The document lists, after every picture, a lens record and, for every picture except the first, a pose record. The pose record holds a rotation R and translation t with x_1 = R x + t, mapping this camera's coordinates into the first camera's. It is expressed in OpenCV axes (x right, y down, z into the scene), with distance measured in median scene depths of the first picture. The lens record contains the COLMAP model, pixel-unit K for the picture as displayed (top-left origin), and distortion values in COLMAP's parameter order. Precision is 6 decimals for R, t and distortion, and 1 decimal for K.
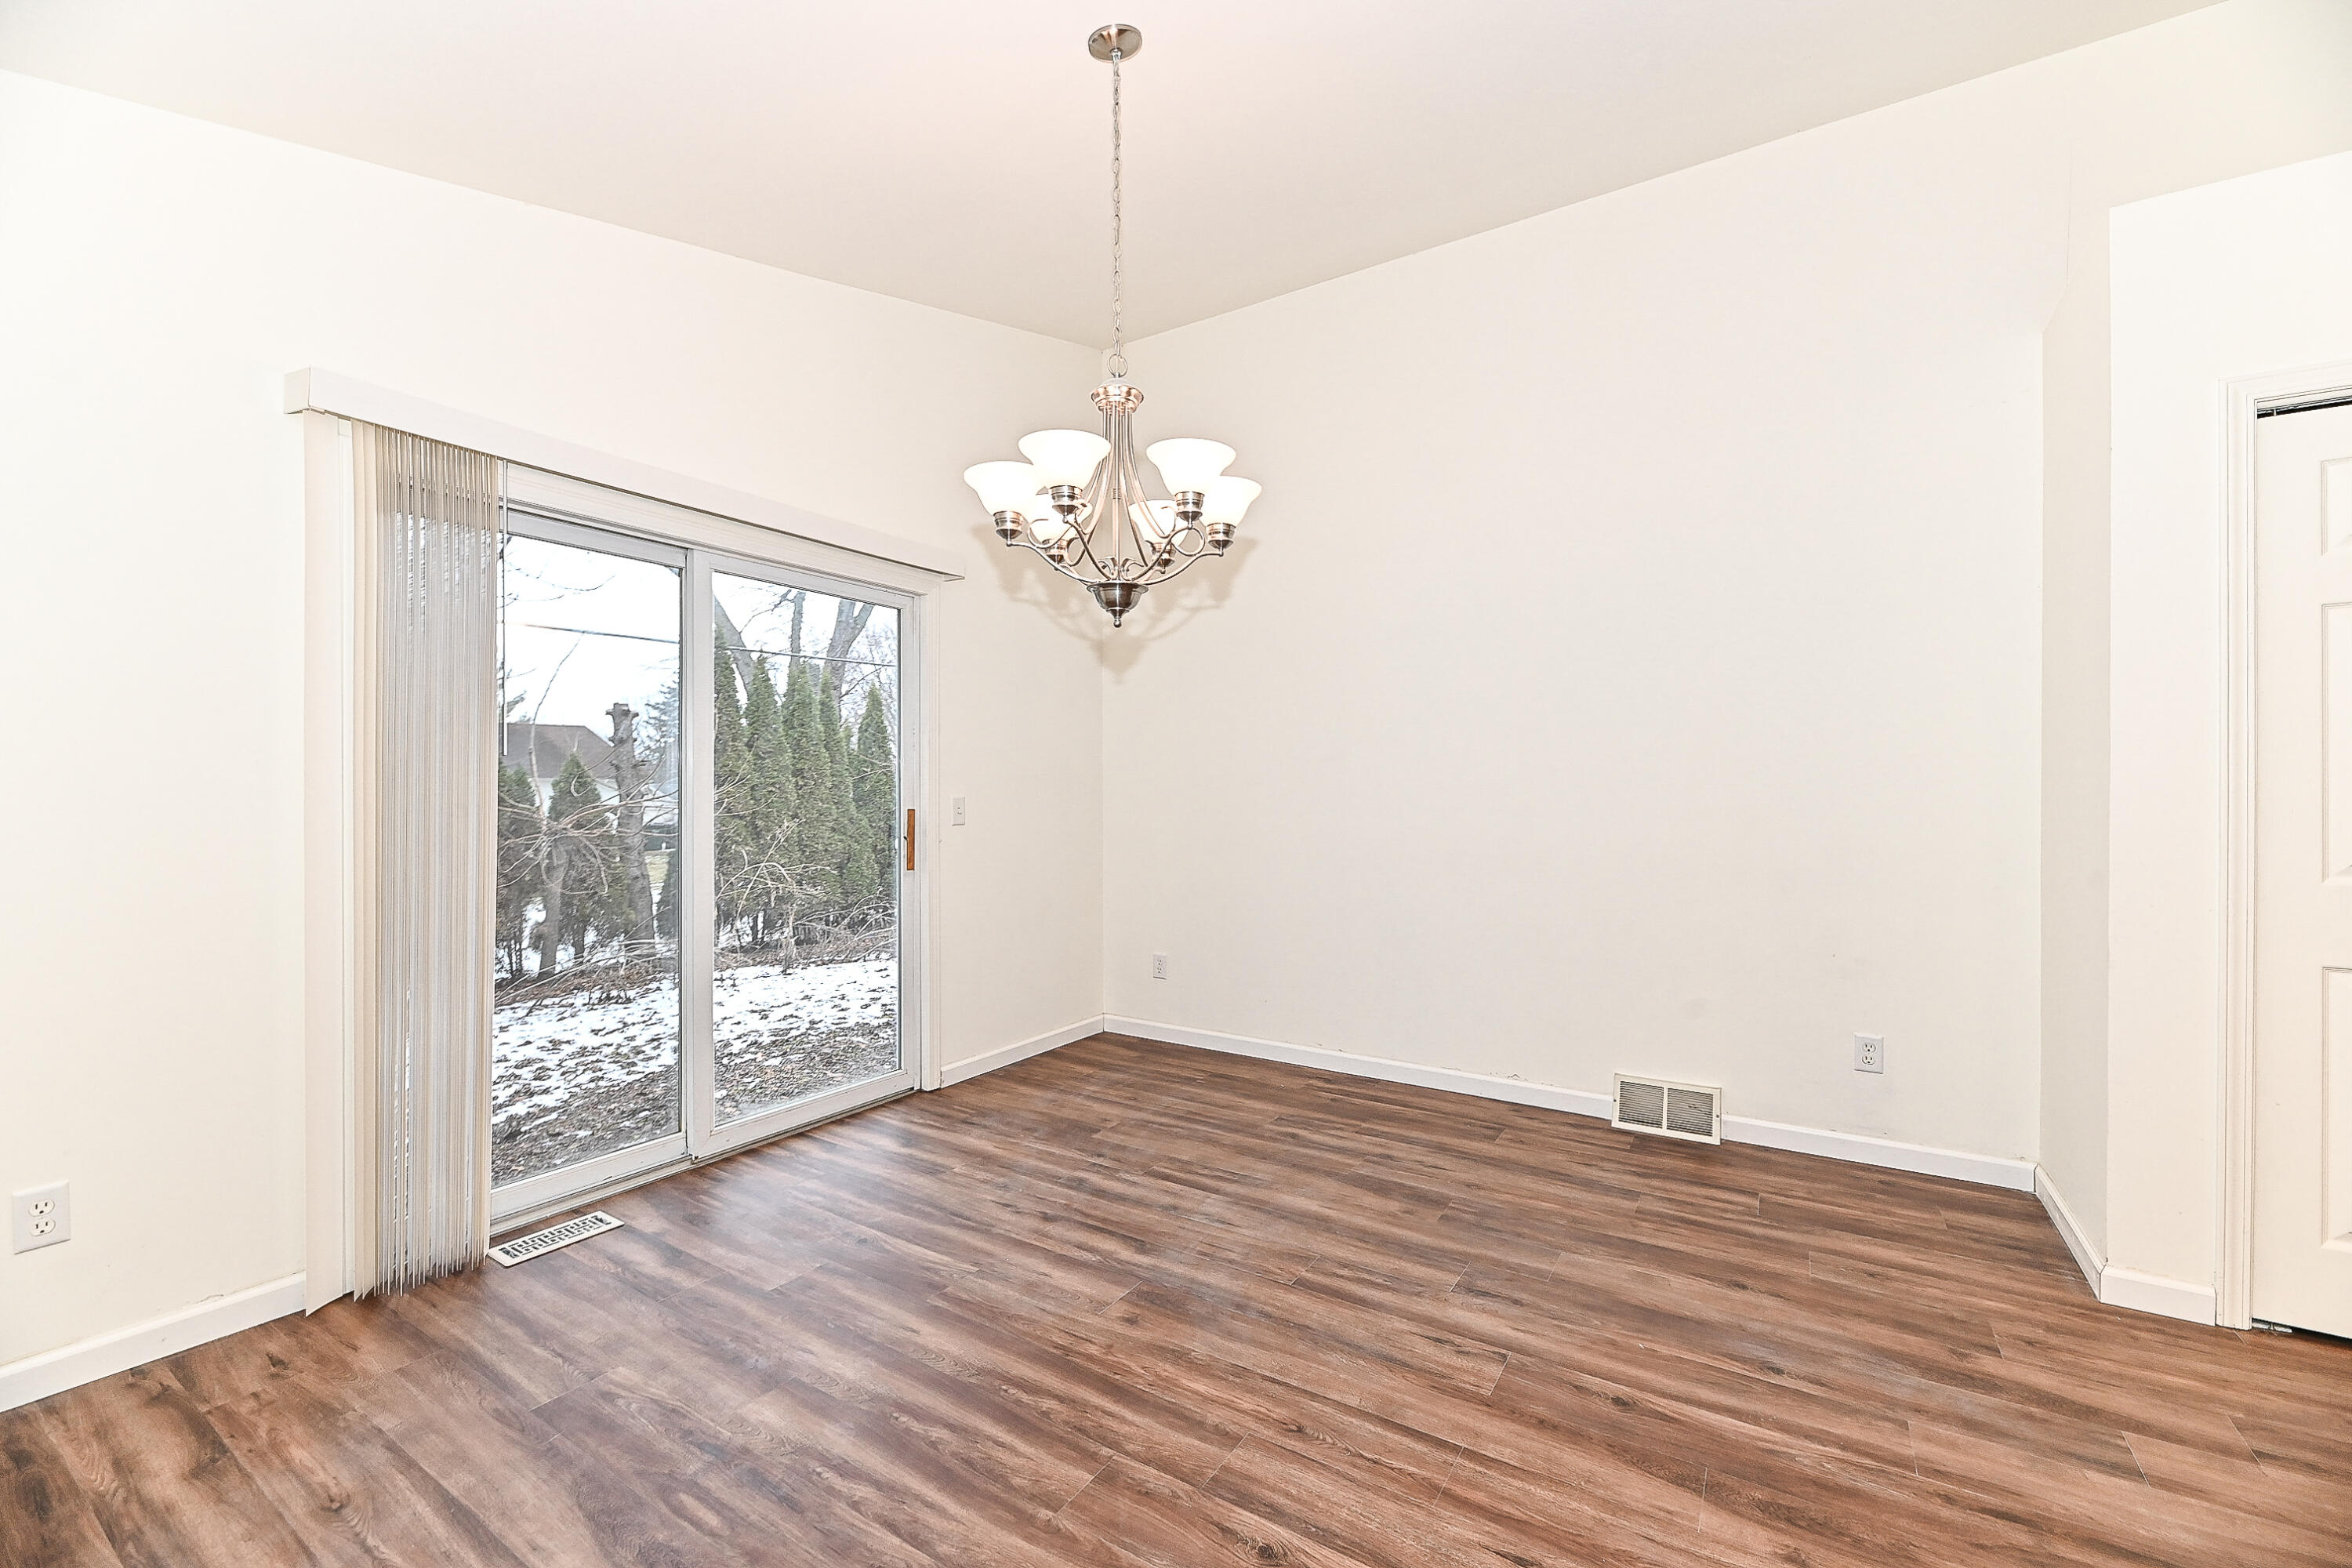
lens RADIAL K [[953.8, 0, 1179.9], [0, 953.8, 791.2], [0, 0, 1]] dist [0.000296, -0.002343]
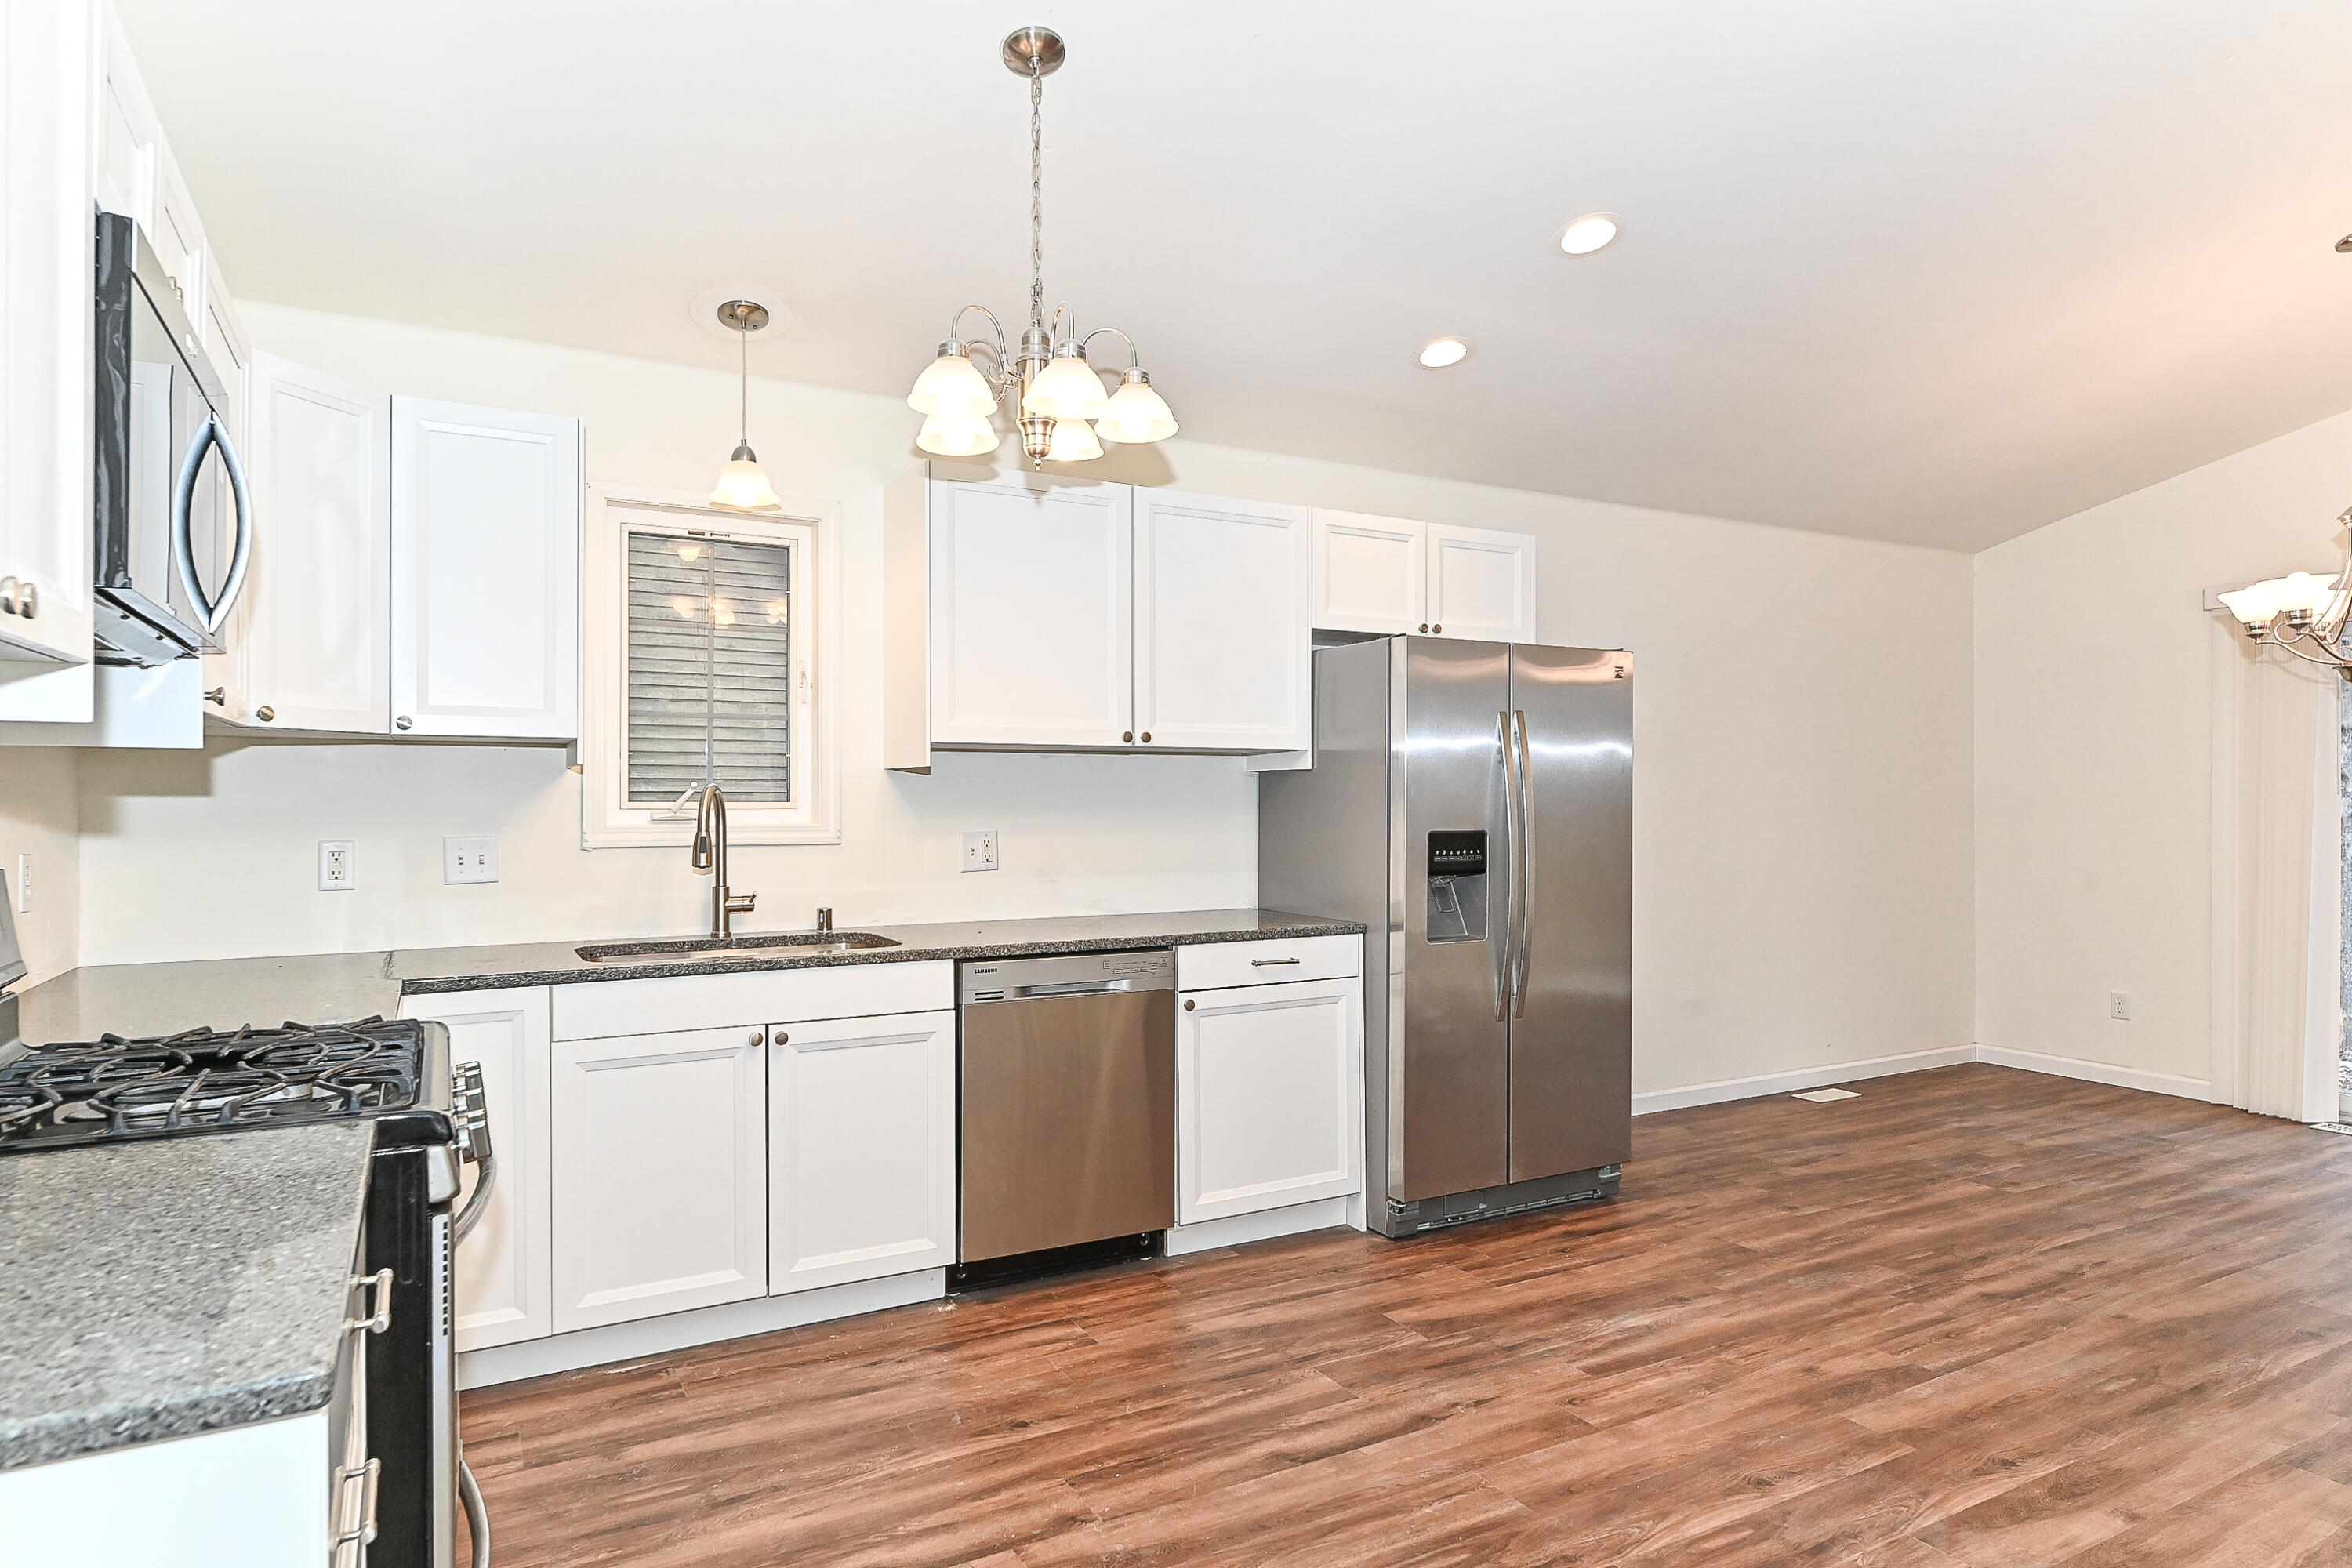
lens RADIAL K [[1347.9, 0, 1176.0], [0, 1347.9, 784.0], [0, 0, 1]] dist [0.007872, -0.000694]
pose [[-0.471283, -0.005845, -0.881963, 2.237825], [-0.001208, 0.999981, -0.005982, -0.042046], [0.881981, -0.001754, -0.471281, 0.447679]]
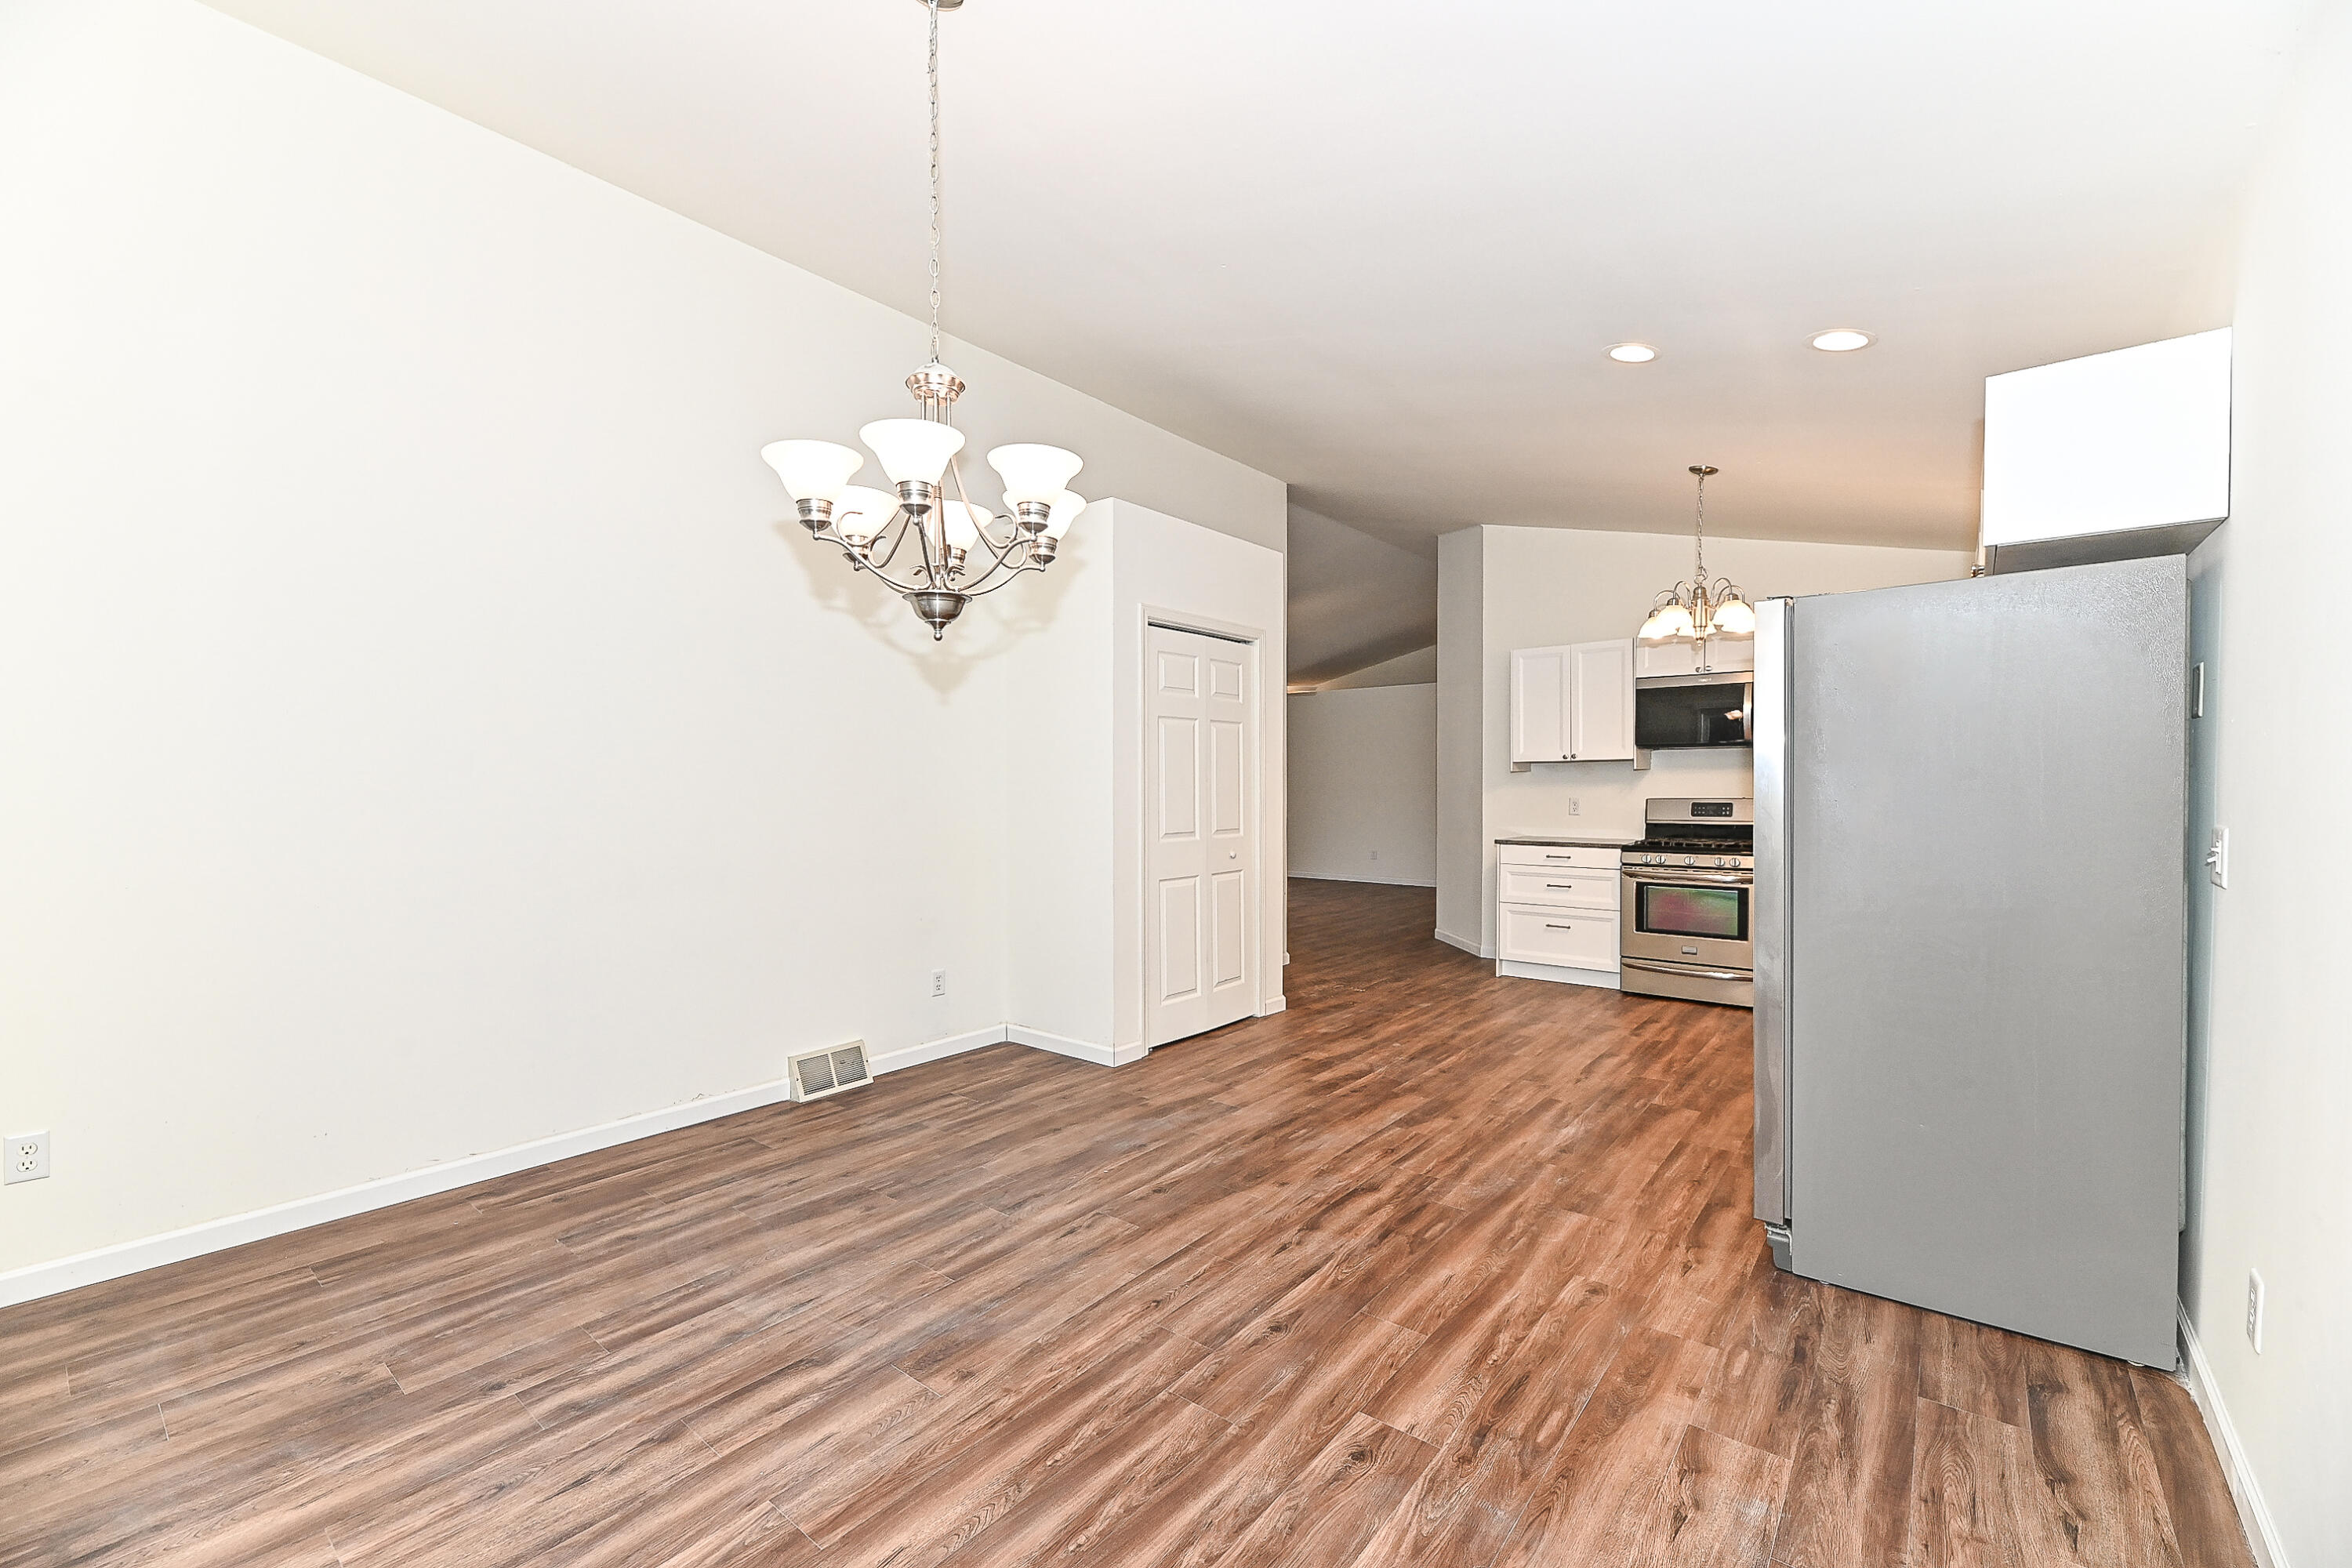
lens RADIAL K [[963.7, 0, 1166.3], [0, 963.7, 794.6], [0, 0, 1]] dist [-0.000743, -0.000485]
pose [[0.115636, -0.010116, 0.993240, -0.945363], [0.003794, 0.999945, 0.009742, -0.032031], [-0.993284, 0.002642, 0.115668, 0.666186]]
